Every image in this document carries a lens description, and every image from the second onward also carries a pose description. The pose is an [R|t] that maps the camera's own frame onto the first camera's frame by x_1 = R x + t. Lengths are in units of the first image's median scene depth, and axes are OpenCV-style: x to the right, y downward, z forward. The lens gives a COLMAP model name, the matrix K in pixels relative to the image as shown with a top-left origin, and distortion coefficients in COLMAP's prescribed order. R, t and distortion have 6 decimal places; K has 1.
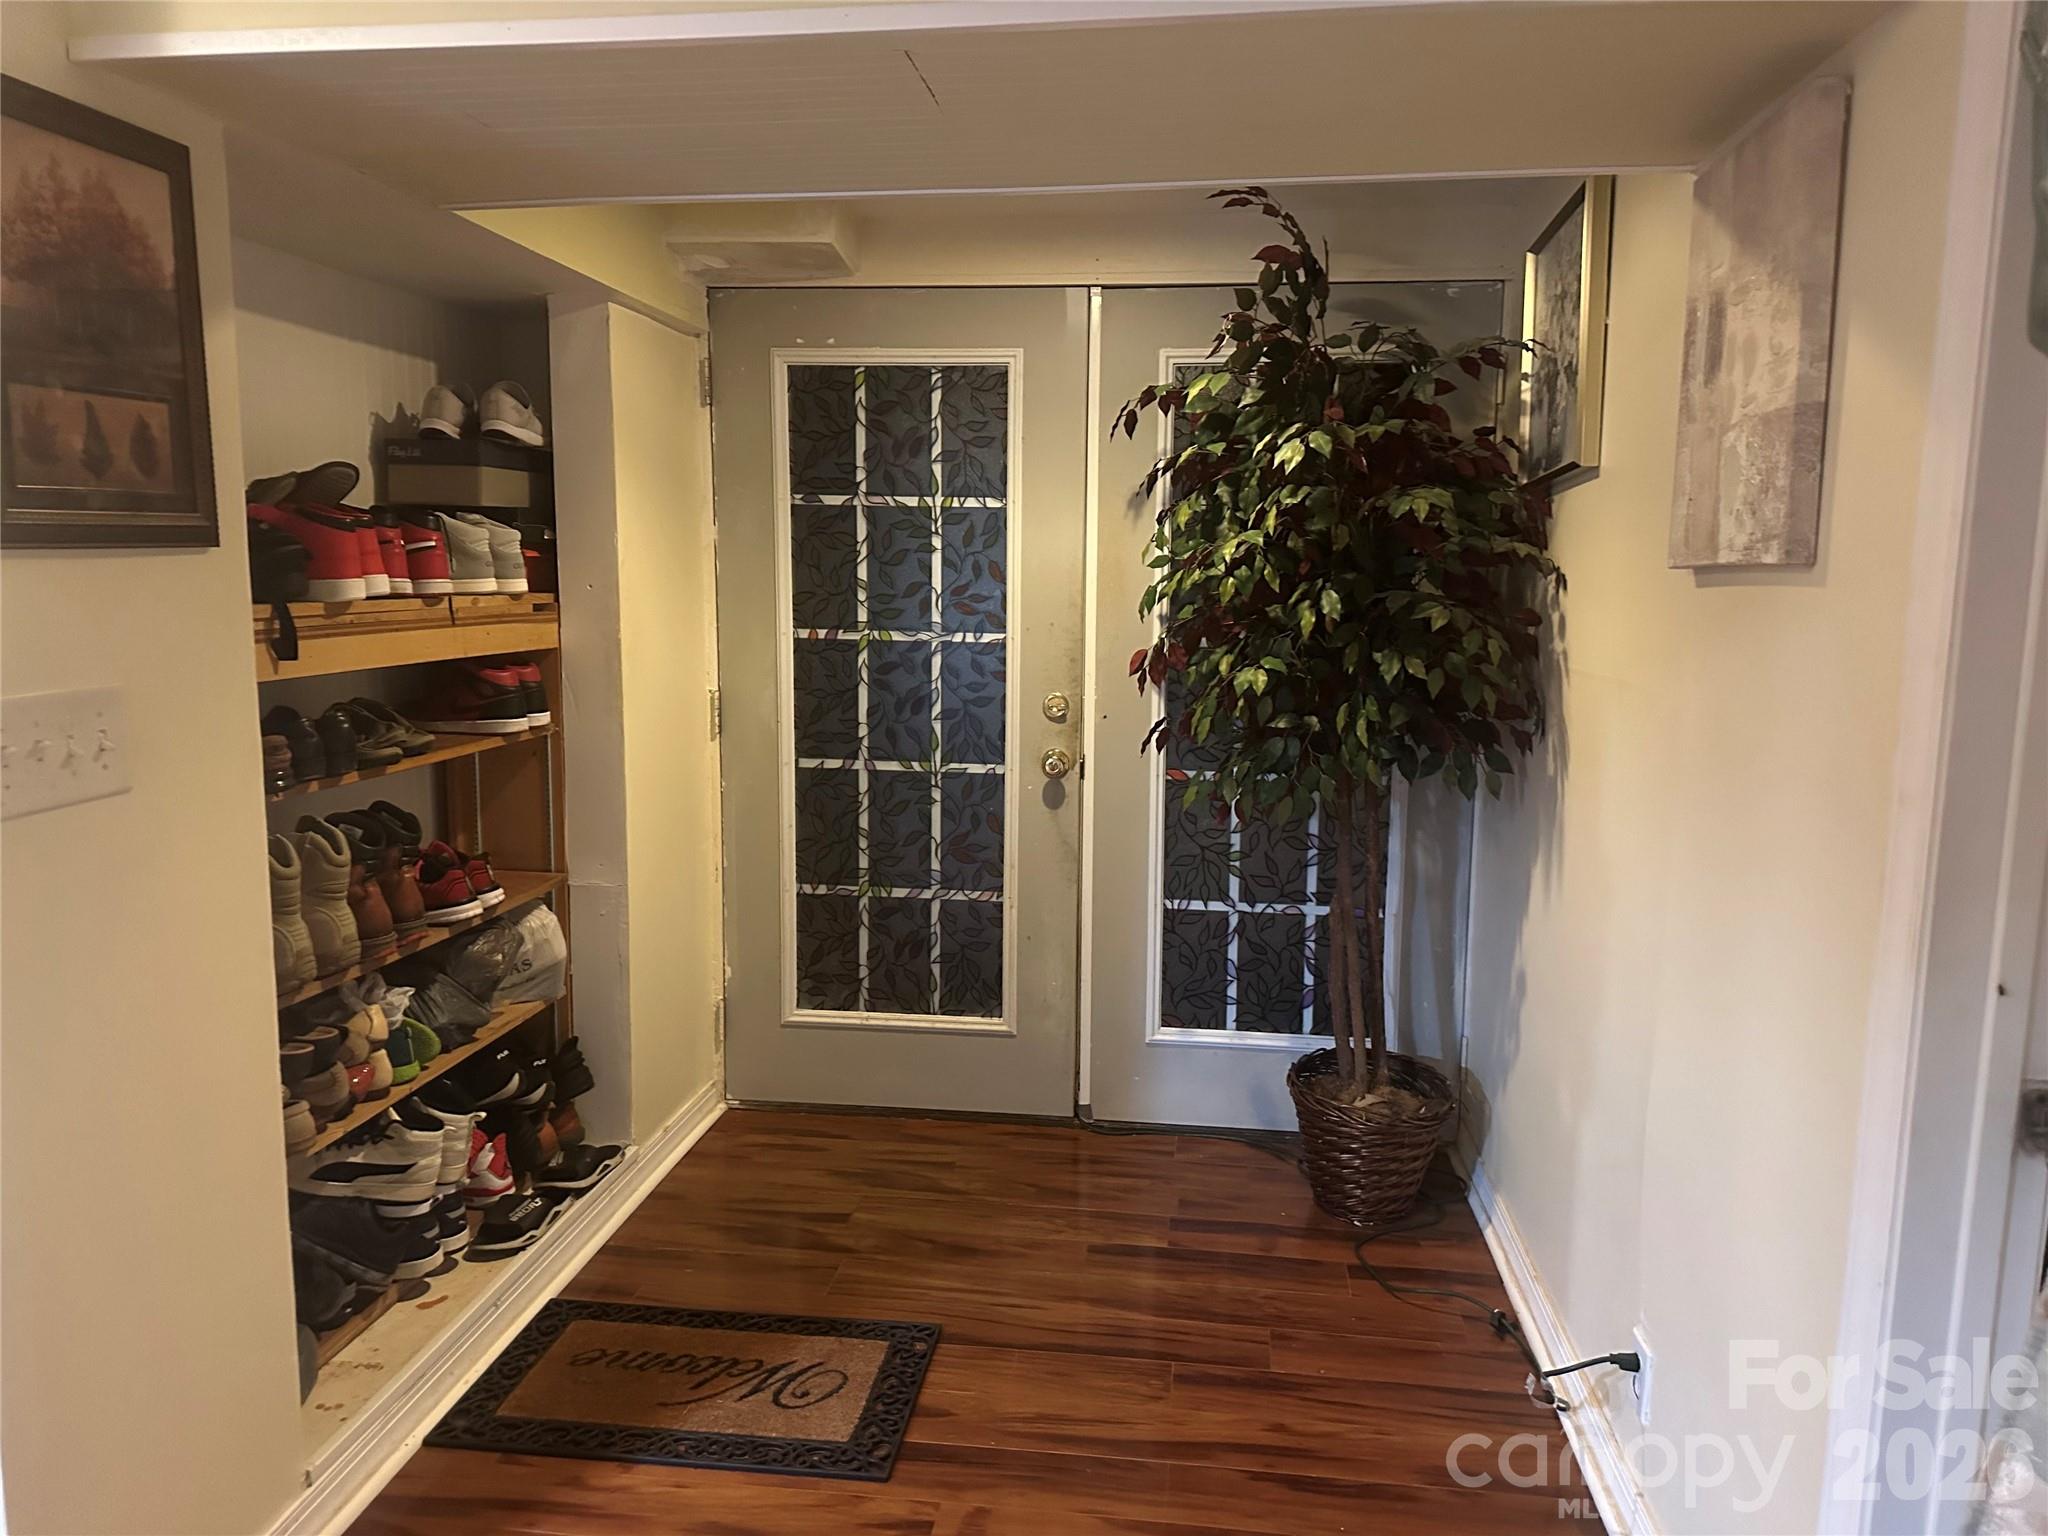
lens RADIAL K [[1450.7, 0, 1024.7], [0, 1450.7, 764.8], [0, 0, 1]] dist [0.034611, -0.006627]
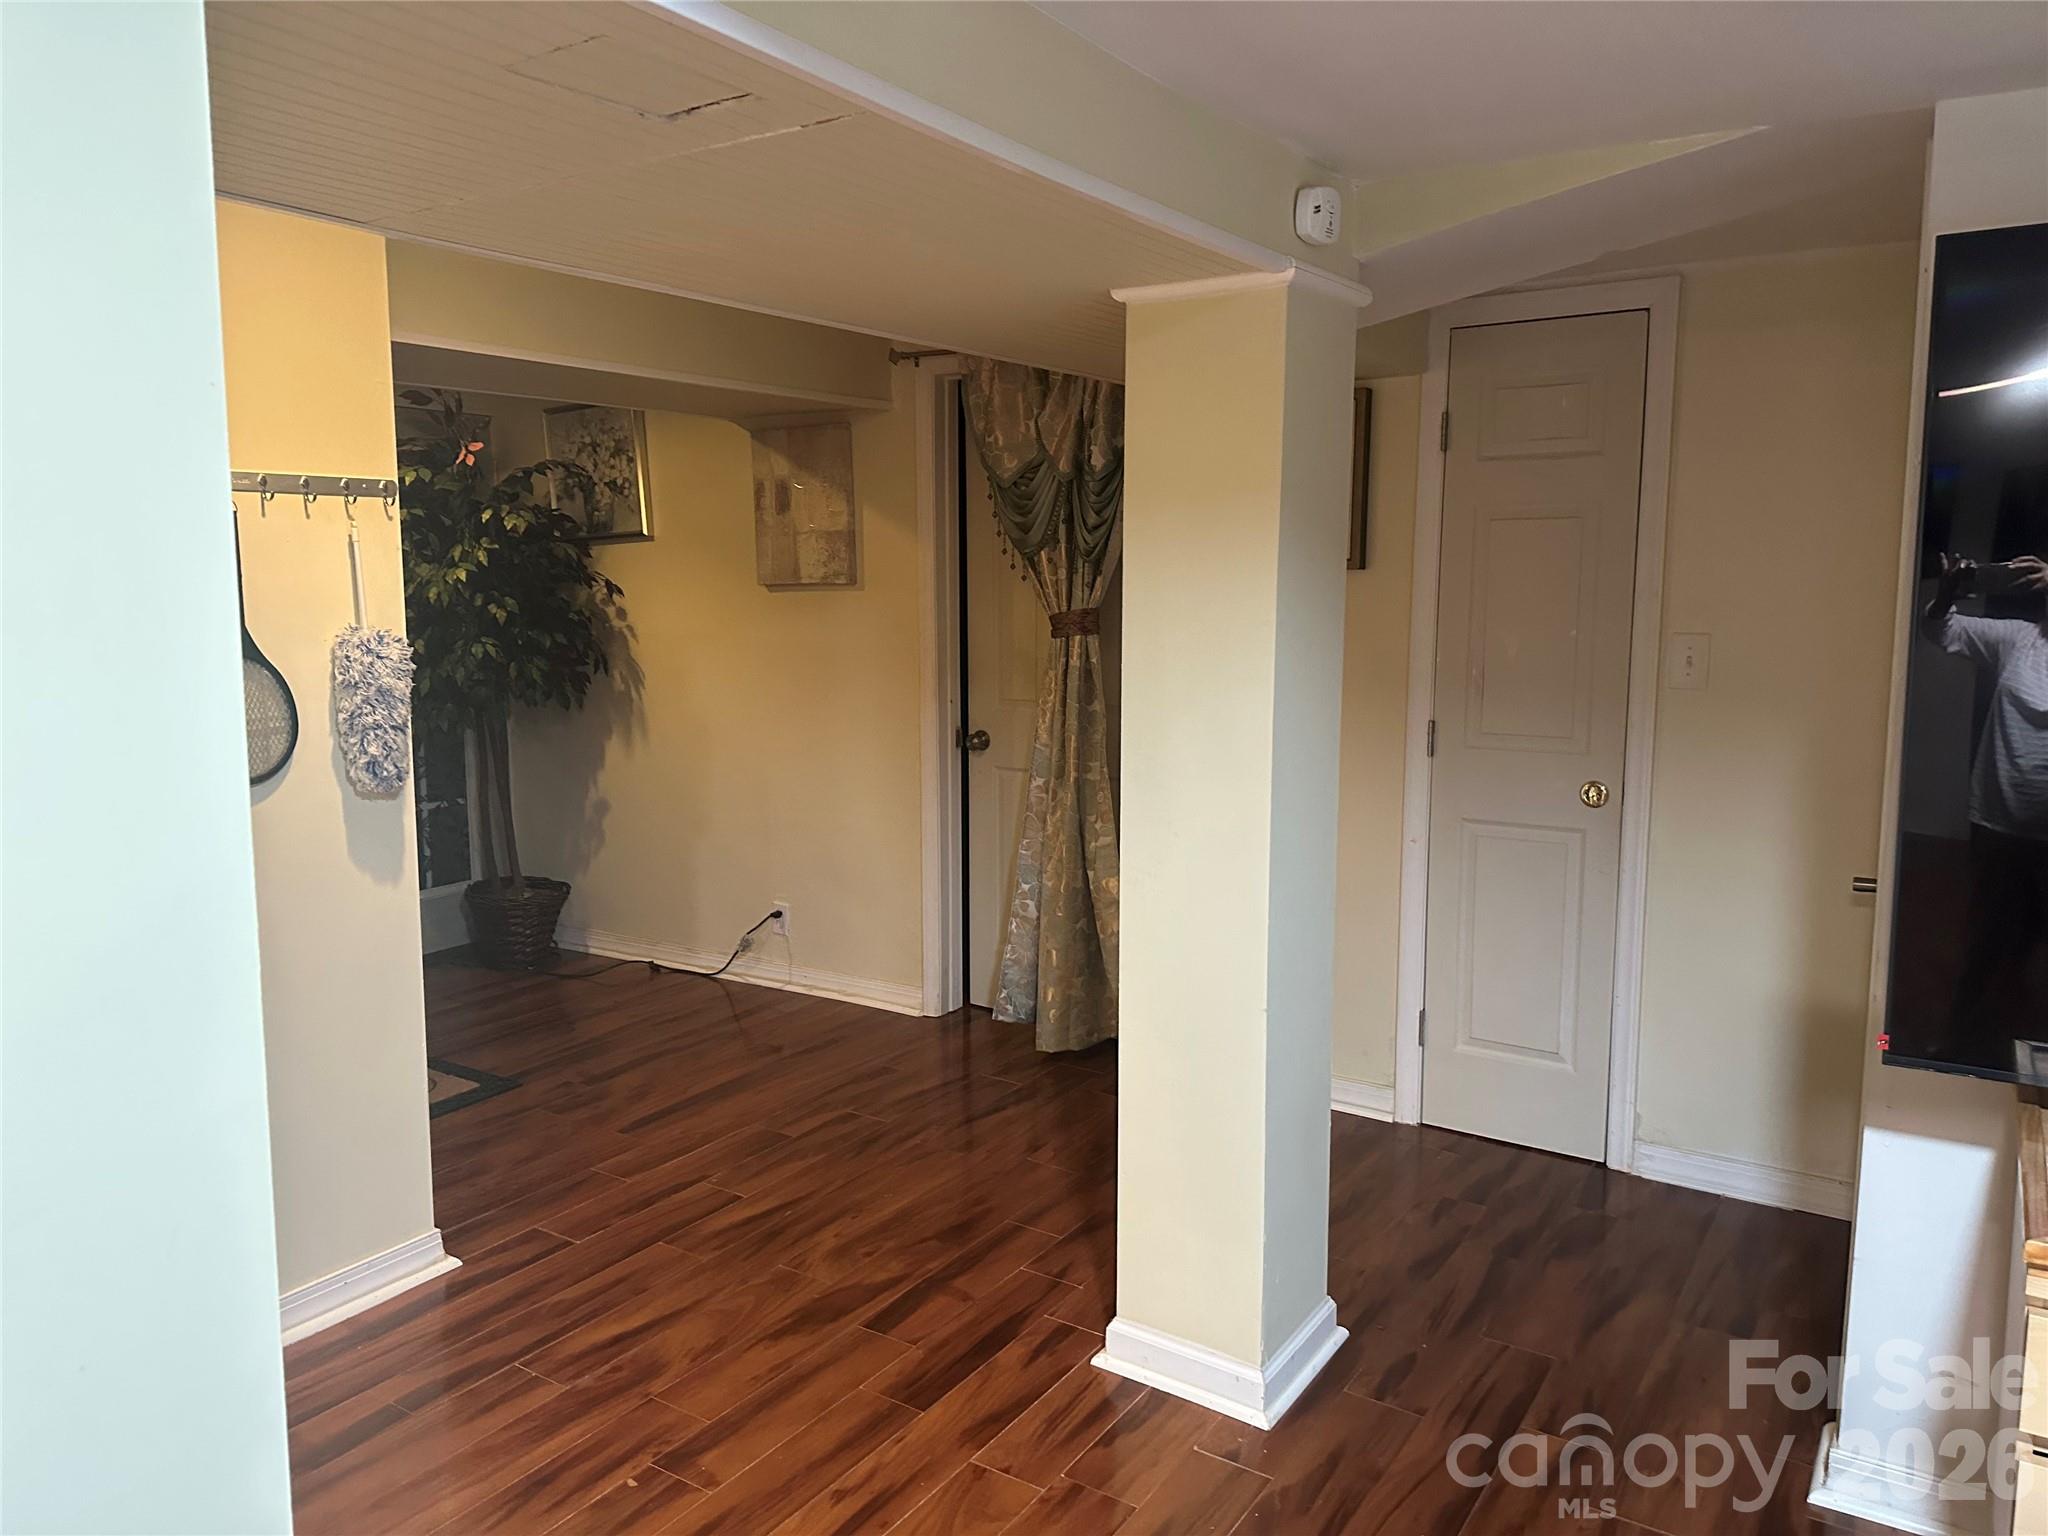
lens RADIAL K [[1450.7, 0, 1024.5], [0, 1450.7, 766.4], [0, 0, 1]] dist [0.034611, -0.006627]
pose [[0.448623, -0.136637, 0.883214, -1.161450], [0.134735, 0.987289, 0.084300, 0.016383], [-0.883506, 0.081181, 0.461331, -0.376726]]
